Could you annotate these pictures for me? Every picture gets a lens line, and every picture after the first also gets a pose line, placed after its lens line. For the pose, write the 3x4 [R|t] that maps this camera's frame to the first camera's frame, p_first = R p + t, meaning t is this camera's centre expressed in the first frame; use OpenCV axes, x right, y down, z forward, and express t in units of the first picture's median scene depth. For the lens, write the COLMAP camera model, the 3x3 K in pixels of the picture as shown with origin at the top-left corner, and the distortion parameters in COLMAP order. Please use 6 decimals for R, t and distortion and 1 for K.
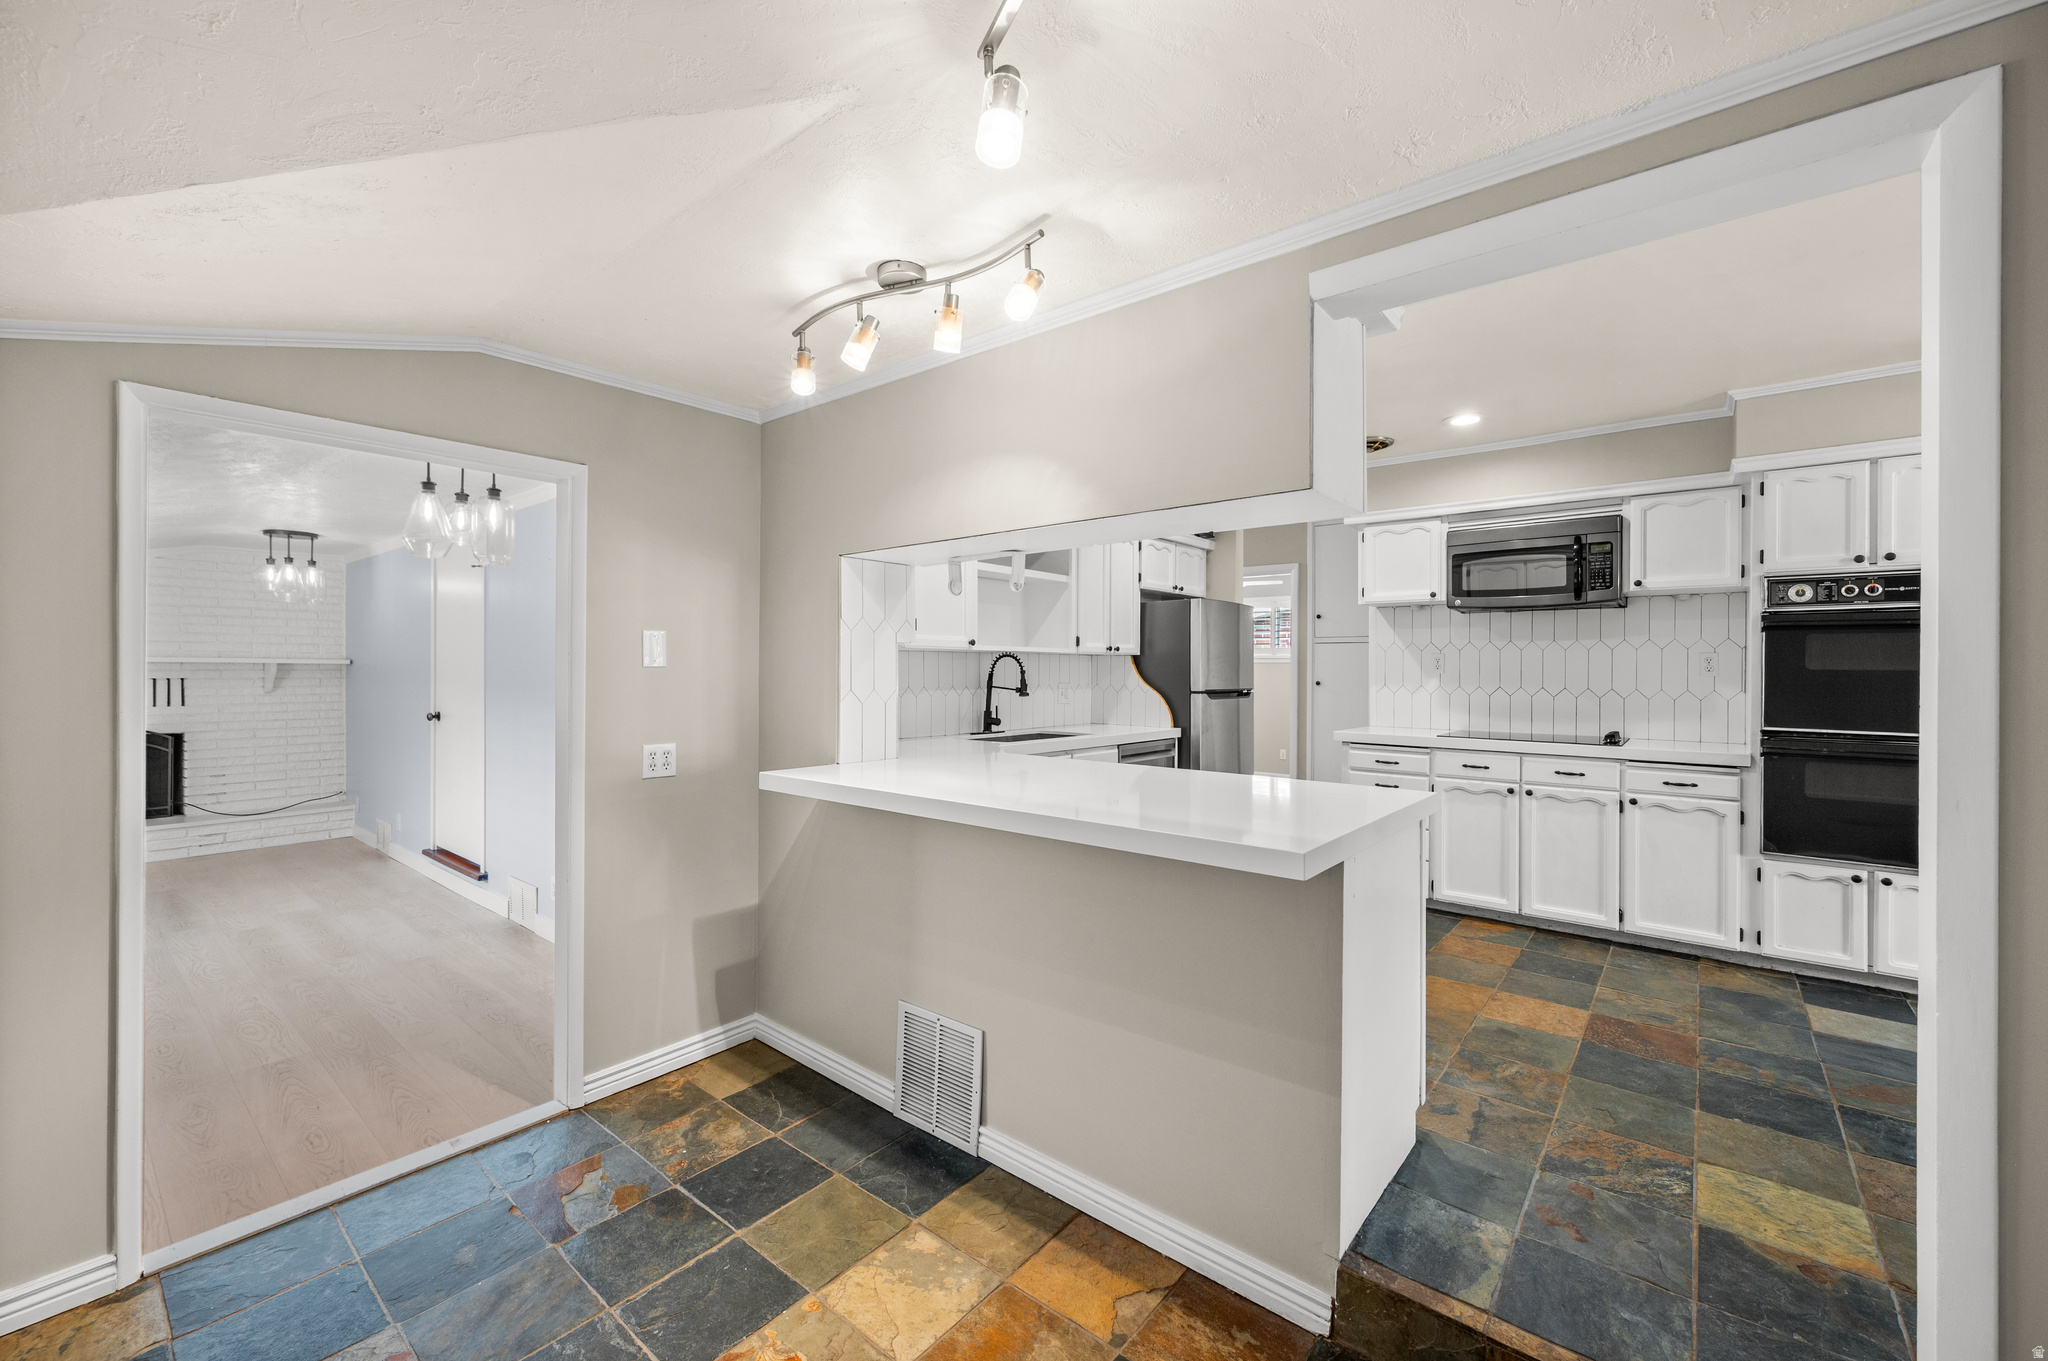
lens RADIAL K [[822.9, 0, 1037.9], [0, 822.9, 673.6], [0, 0, 1]] dist [-0.000233, 0.000045]
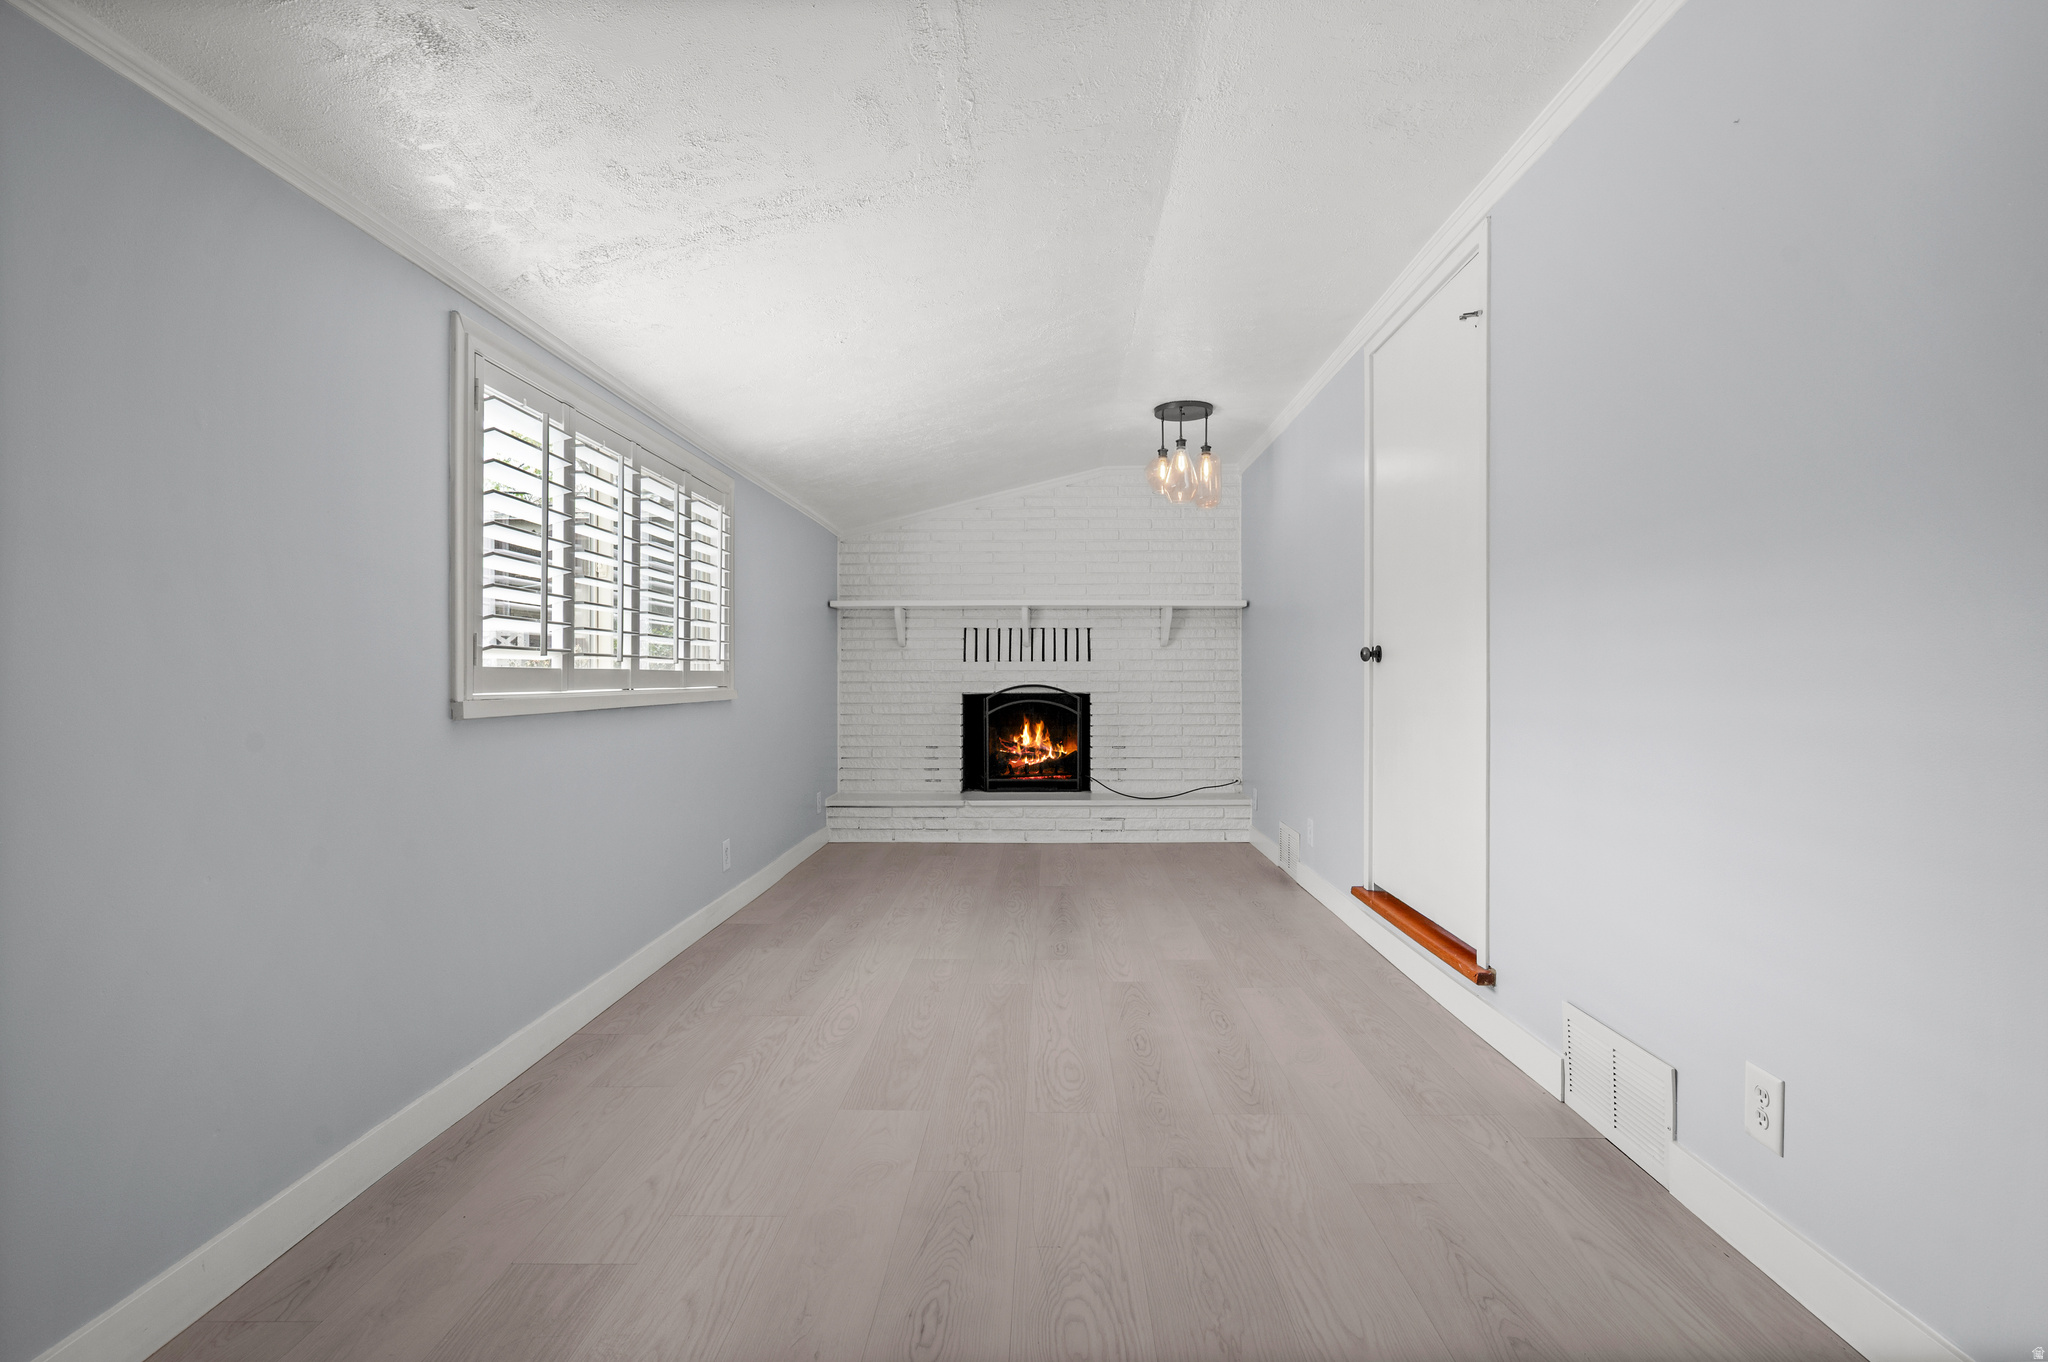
lens RADIAL K [[945.5, 0, 1016.9], [0, 945.5, 683.5], [0, 0, 1]] dist [-0.000678, -0.000026]
pose [[0.602768, -0.001127, -0.797916, -0.312592], [0.000924, 0.999999, -0.000715, 0.062357], [0.797916, -0.000306, 0.602769, 0.357913]]
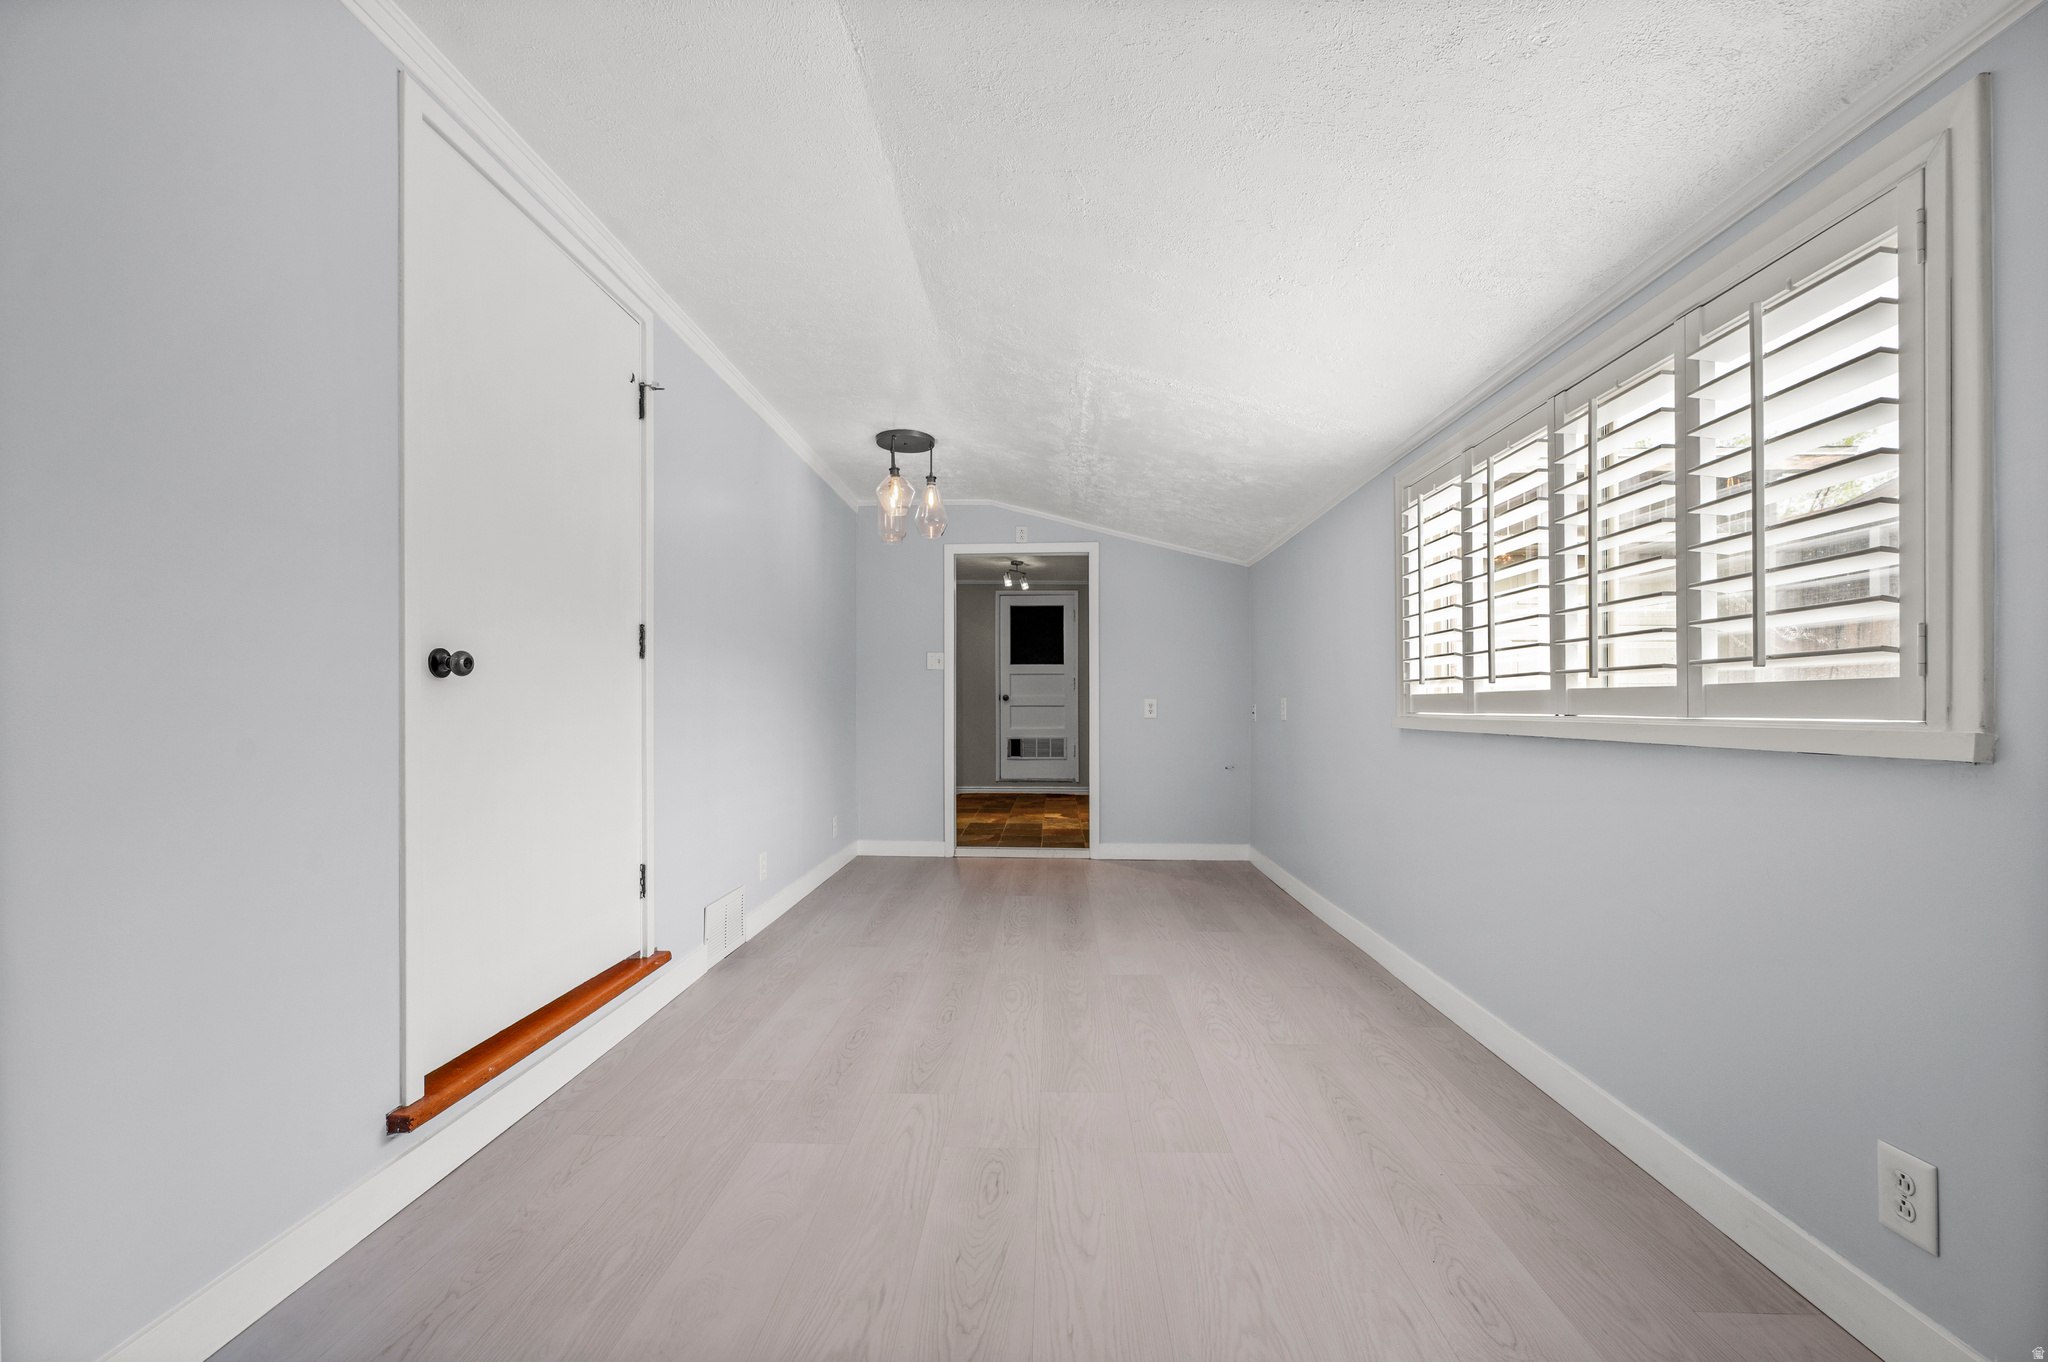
lens RADIAL K [[824.3, 0, 1040.3], [0, 824.3, 697.7], [0, 0, 1]] dist [0.000404, 0.000047]
pose [[-0.619490, 0.004915, 0.784989, -0.970319], [0.003198, 0.999988, -0.003738, 0.058292], [-0.784998, 0.000195, -0.619498, 0.873685]]
